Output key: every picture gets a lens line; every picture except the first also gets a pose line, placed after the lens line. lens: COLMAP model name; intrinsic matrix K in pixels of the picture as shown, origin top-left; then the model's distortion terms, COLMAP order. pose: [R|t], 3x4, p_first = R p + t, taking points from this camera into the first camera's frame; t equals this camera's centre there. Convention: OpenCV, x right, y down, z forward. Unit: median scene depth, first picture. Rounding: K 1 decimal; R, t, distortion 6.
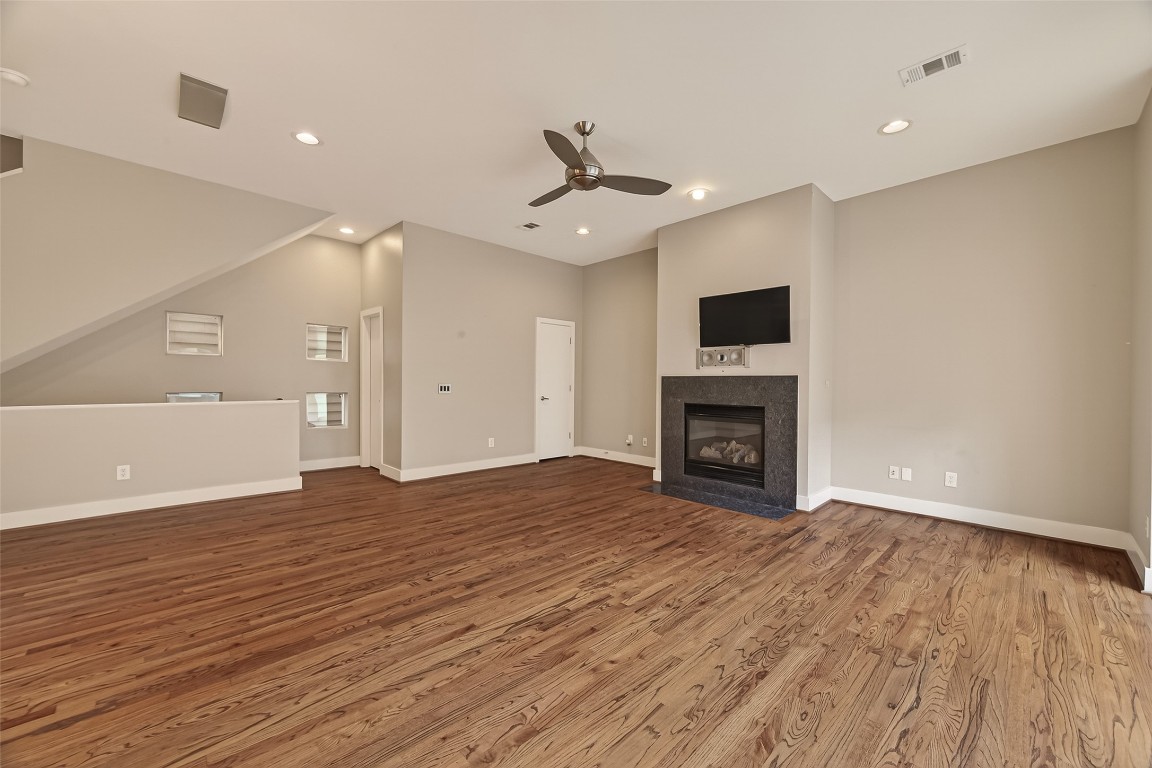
lens RADIAL K [[447.9, 0, 581.4], [0, 447.9, 377.8], [0, 0, 1]] dist [-0.000989, -0.000533]
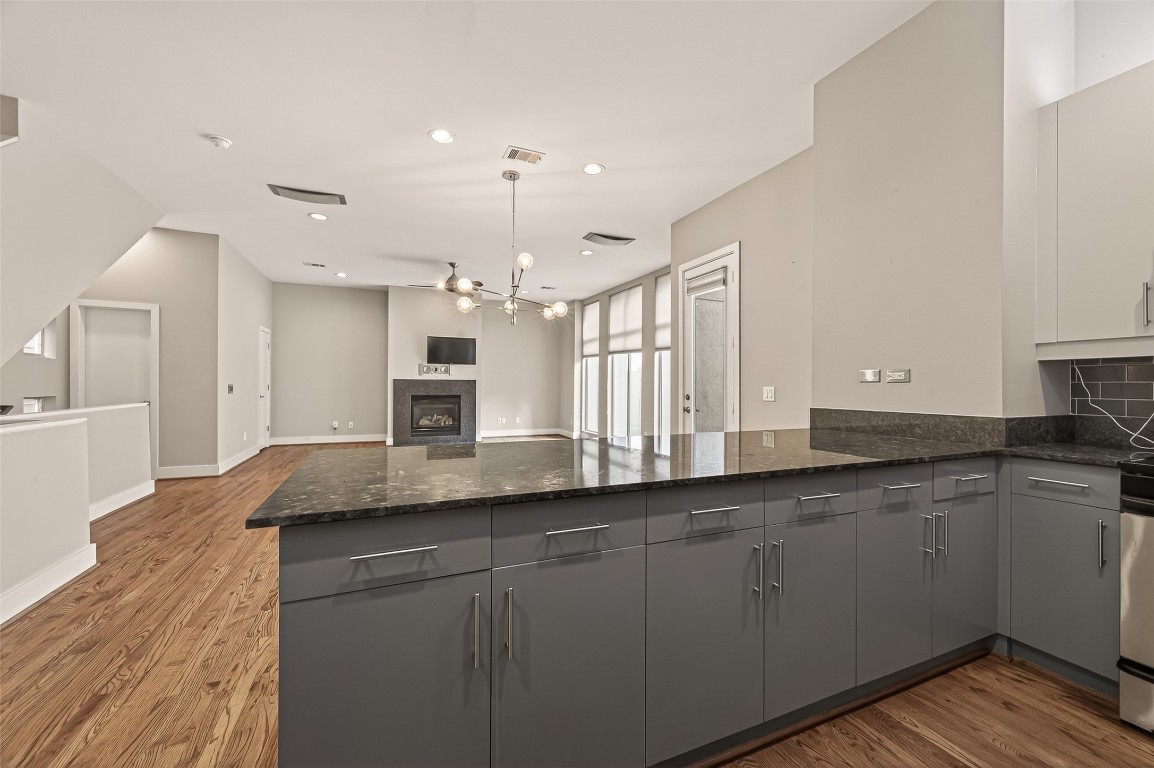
lens RADIAL K [[448.7, 0, 582.4], [0, 448.7, 377.8], [0, 0, 1]] dist [-0.000989, -0.000533]
pose [[0.358151, 0.004424, 0.933653, -1.224785], [-0.018443, 0.999827, 0.002337, -0.027643], [-0.933482, -0.018056, 0.358170, -0.235987]]
